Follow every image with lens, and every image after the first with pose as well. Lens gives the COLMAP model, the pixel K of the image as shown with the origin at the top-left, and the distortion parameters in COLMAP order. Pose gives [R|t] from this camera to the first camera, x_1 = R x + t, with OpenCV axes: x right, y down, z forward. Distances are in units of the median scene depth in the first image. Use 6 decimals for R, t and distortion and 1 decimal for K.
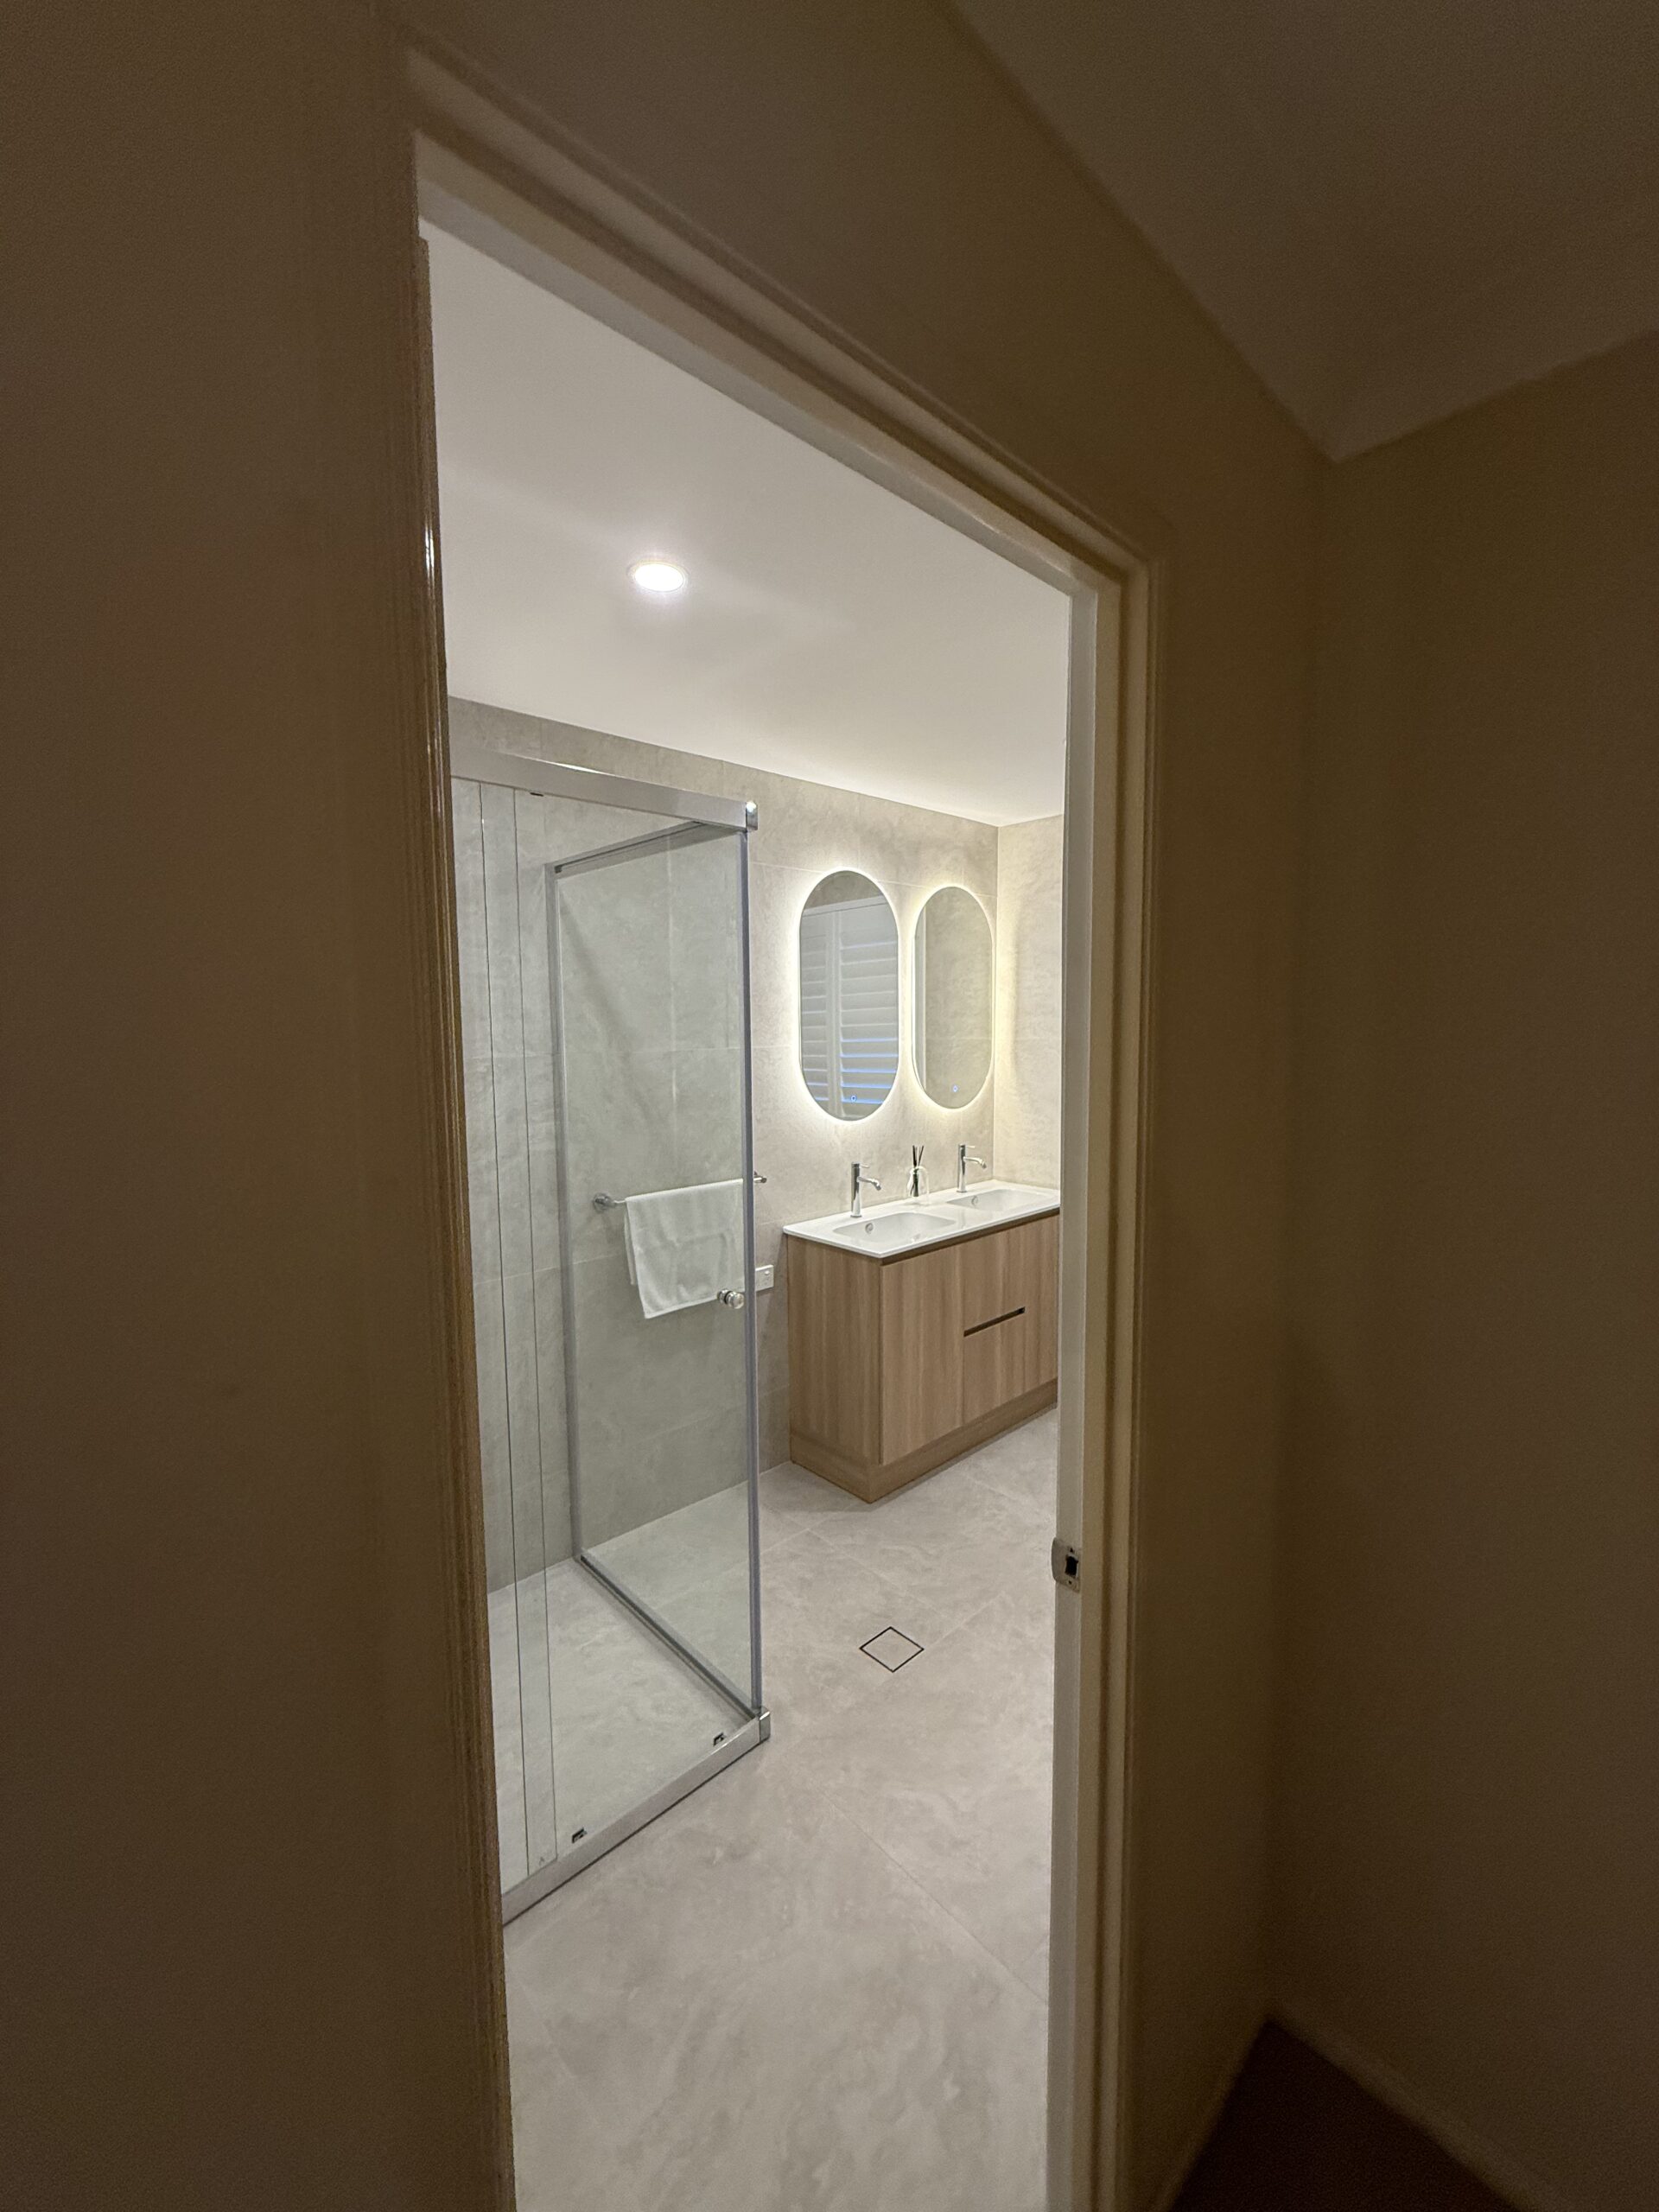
lens RADIAL K [[884.1, 0, 829.1], [0, 884.1, 1101.5], [0, 0, 1]] dist [0.000108, 0.000214]
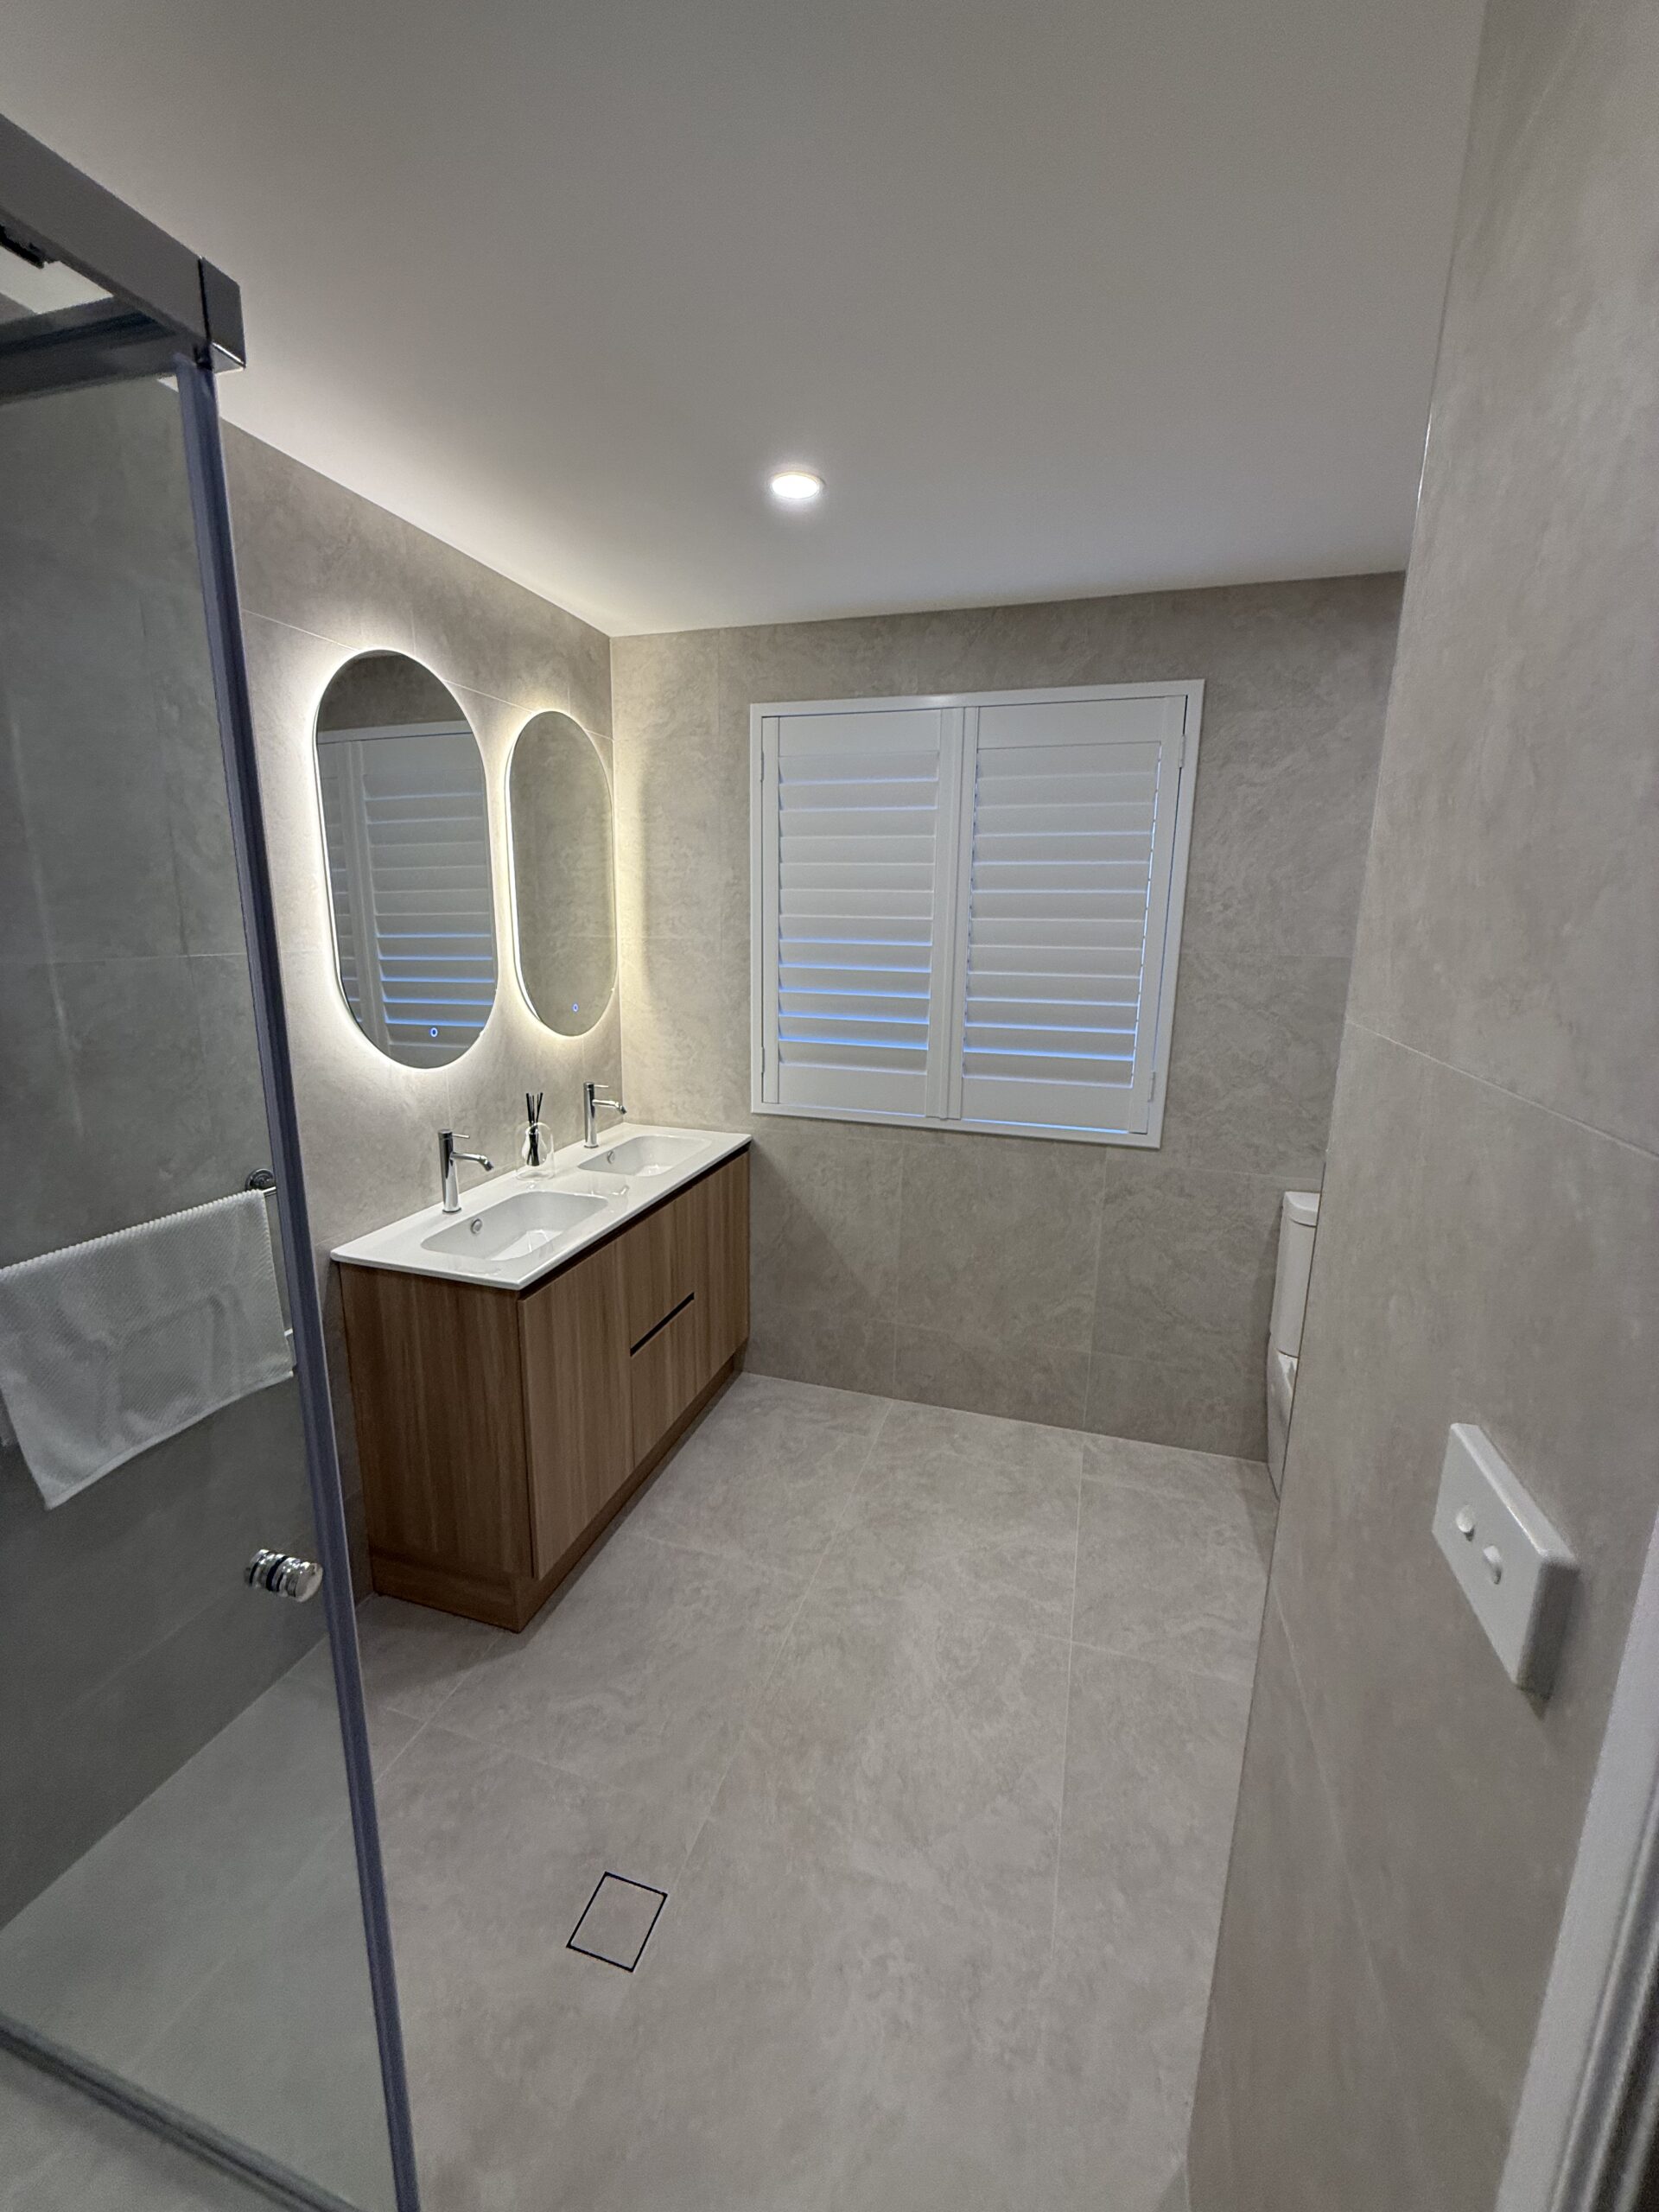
lens RADIAL K [[884.1, 0, 829.1], [0, 884.1, 1101.5], [0, 0, 1]] dist [0.000108, 0.000214]
pose [[0.868298, -0.081937, 0.489229, -0.045742], [0.022208, 0.991696, 0.126676, -0.031532], [-0.495546, -0.099127, 0.862907, 0.333650]]
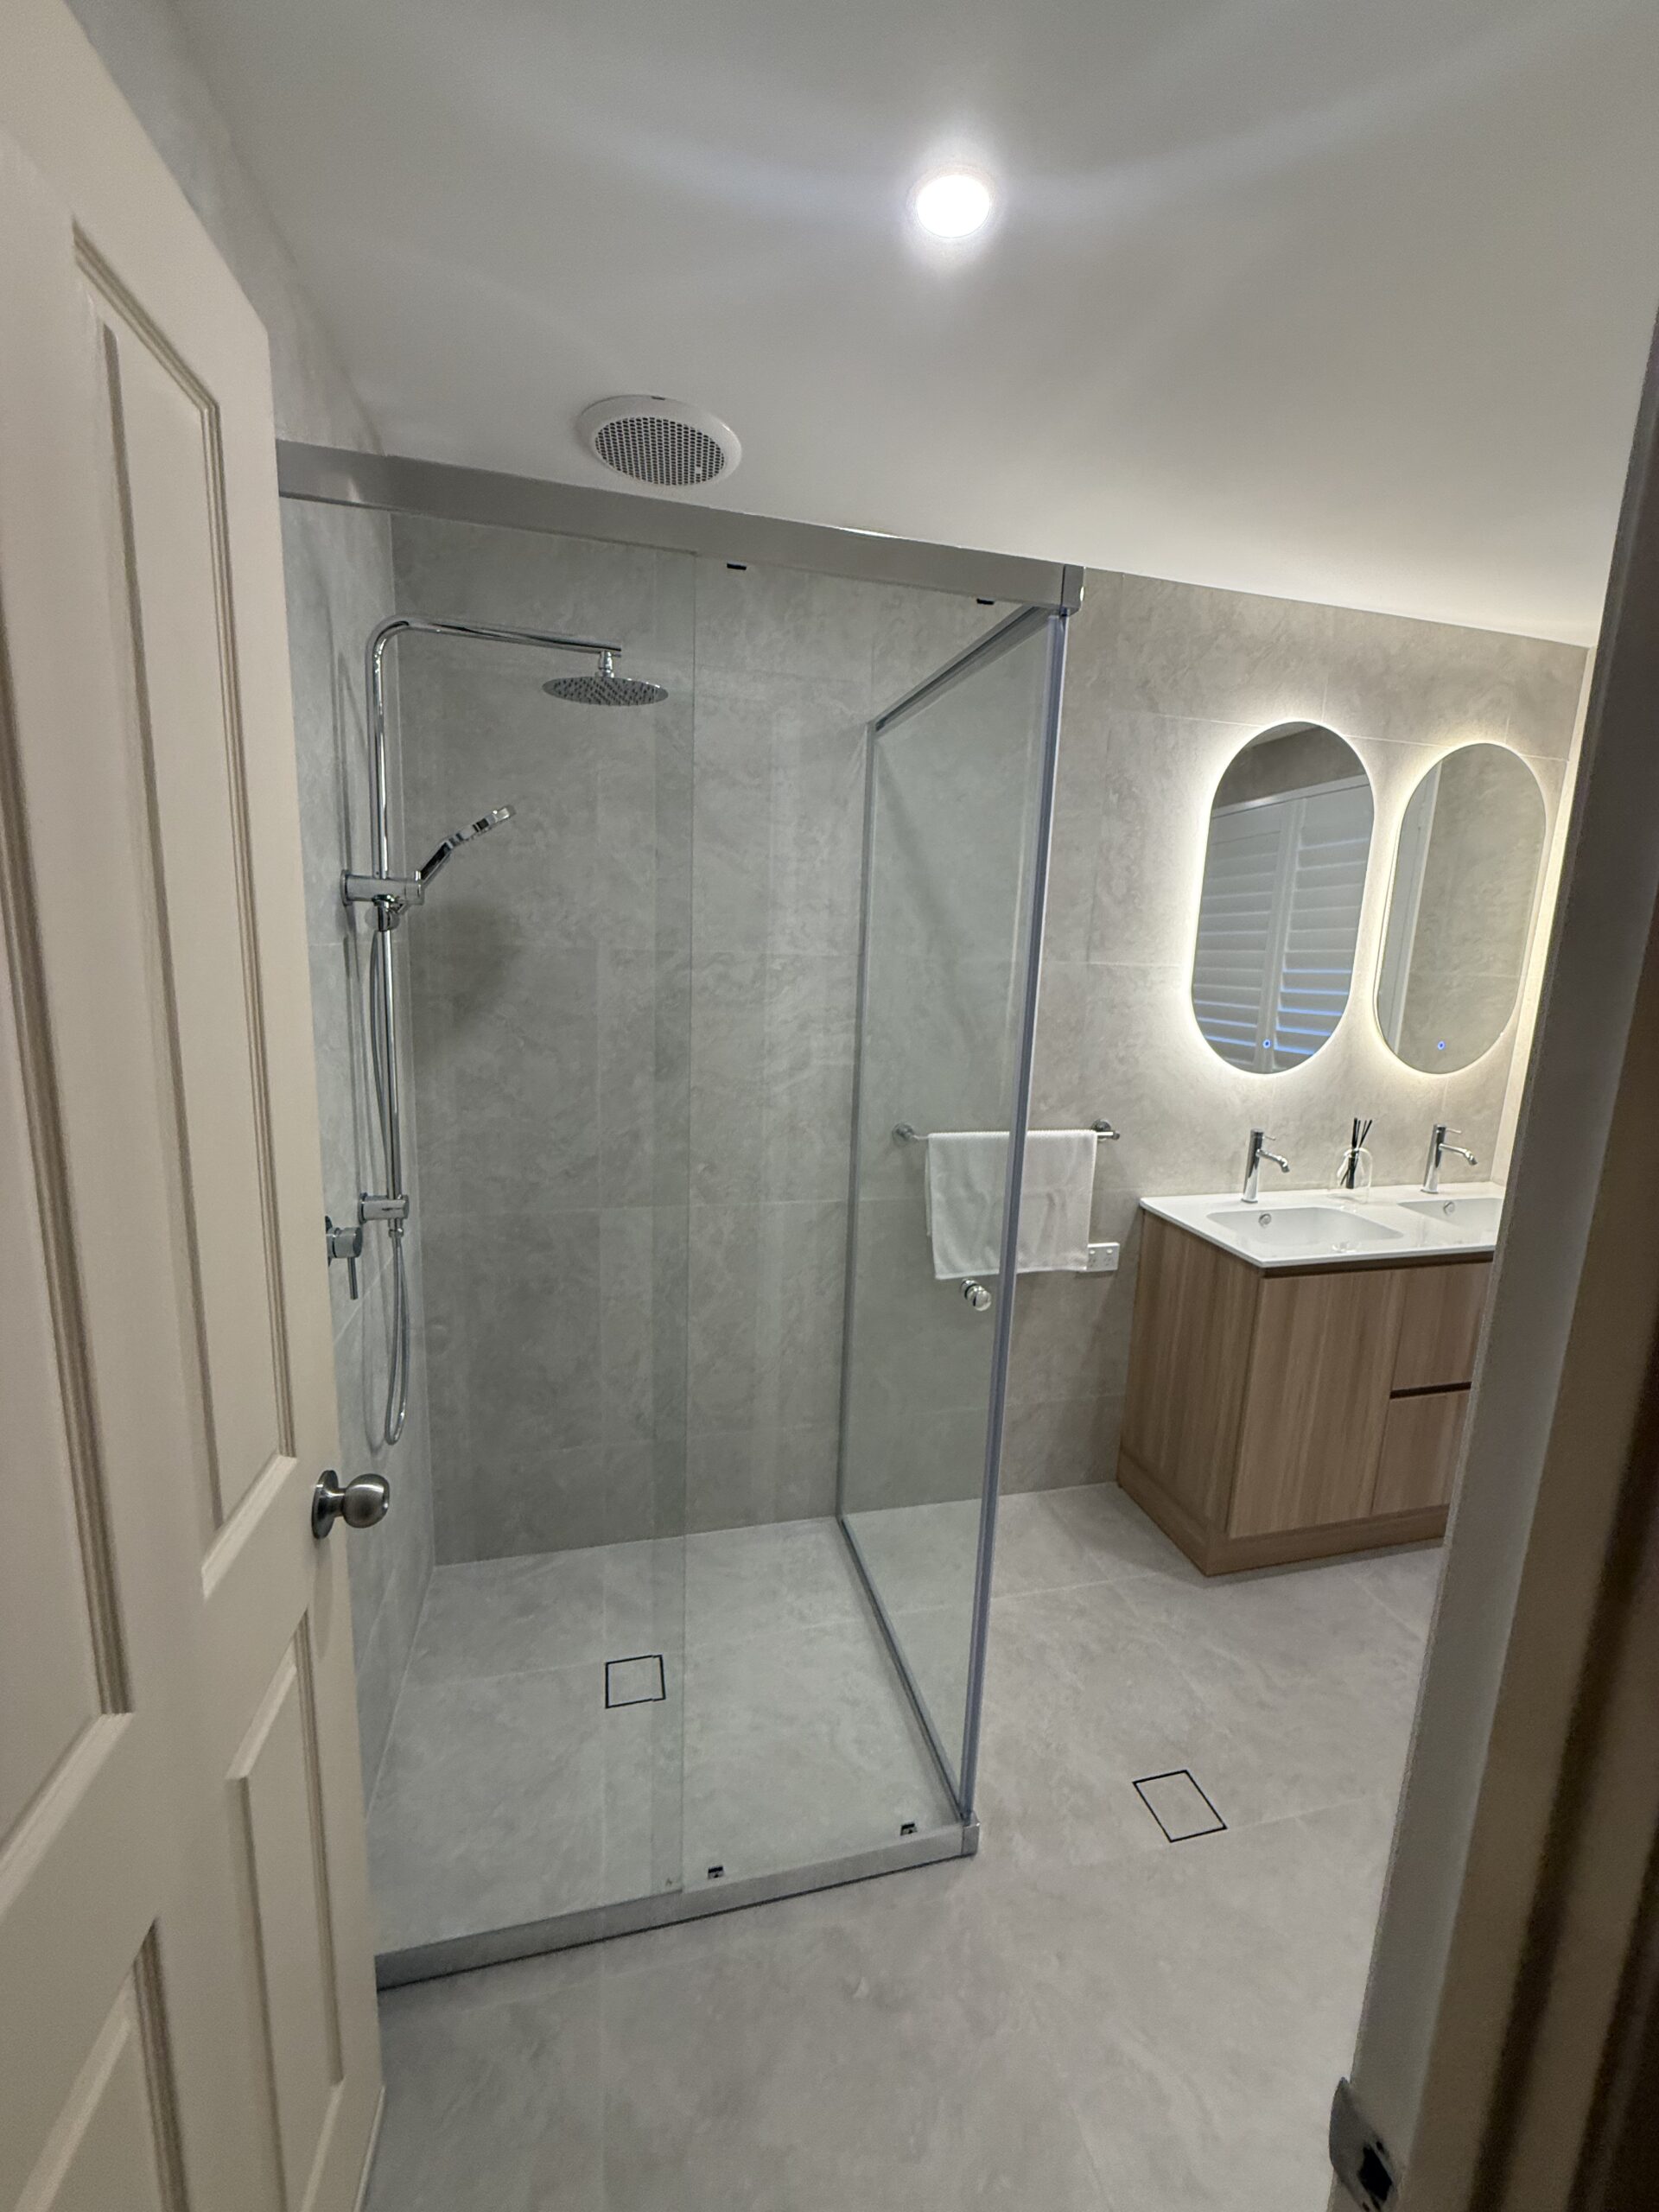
lens RADIAL K [[884.1, 0, 829.1], [0, 884.1, 1101.5], [0, 0, 1]] dist [0.000108, 0.000214]
pose [[0.874743, 0.127750, -0.467444, 0.065394], [-0.089450, 0.990616, 0.103339, 0.000943], [0.476259, -0.048582, 0.877962, 0.198222]]
